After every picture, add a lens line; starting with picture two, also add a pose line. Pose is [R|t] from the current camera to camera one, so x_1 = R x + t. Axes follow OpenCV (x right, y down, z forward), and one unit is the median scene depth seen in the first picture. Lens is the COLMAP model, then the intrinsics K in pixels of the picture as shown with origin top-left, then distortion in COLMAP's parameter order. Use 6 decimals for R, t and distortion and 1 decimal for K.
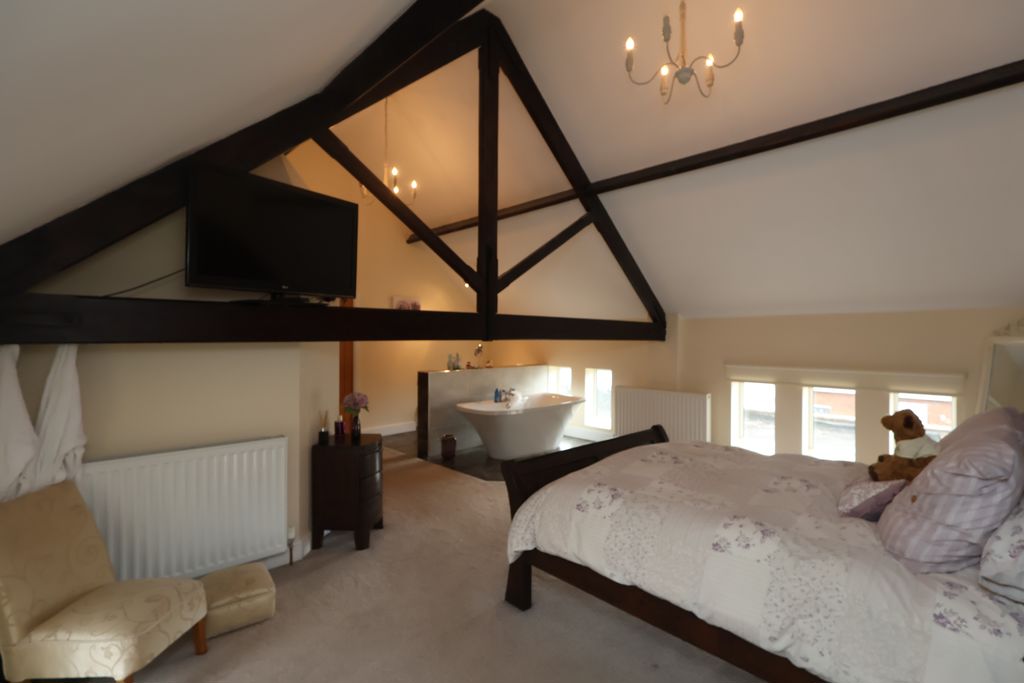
lens RADIAL K [[475.3, 0, 515.2], [0, 475.3, 337.4], [0, 0, 1]] dist [-0.000088, 0.000033]
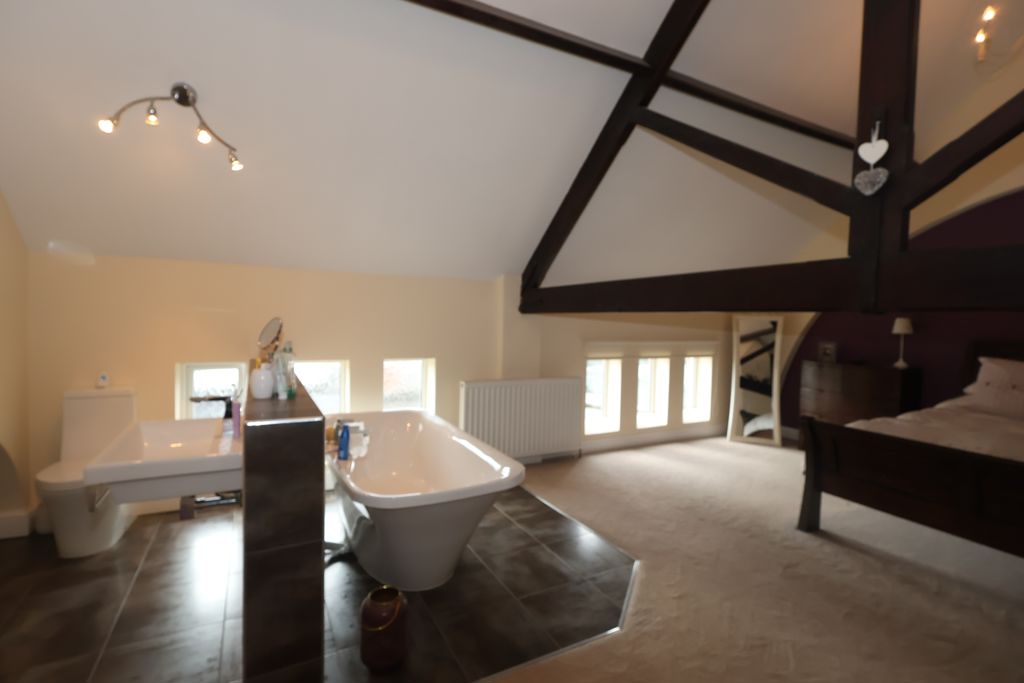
lens RADIAL K [[475.3, 0, 515.2], [0, 475.3, 337.4], [0, 0, 1]] dist [-0.000088, 0.000033]
pose [[0.249659, -0.038743, 0.967559, -0.504993], [-0.020122, 0.998776, 0.045185, 0.011357], [-0.968125, -0.030750, 0.248574, 0.986528]]
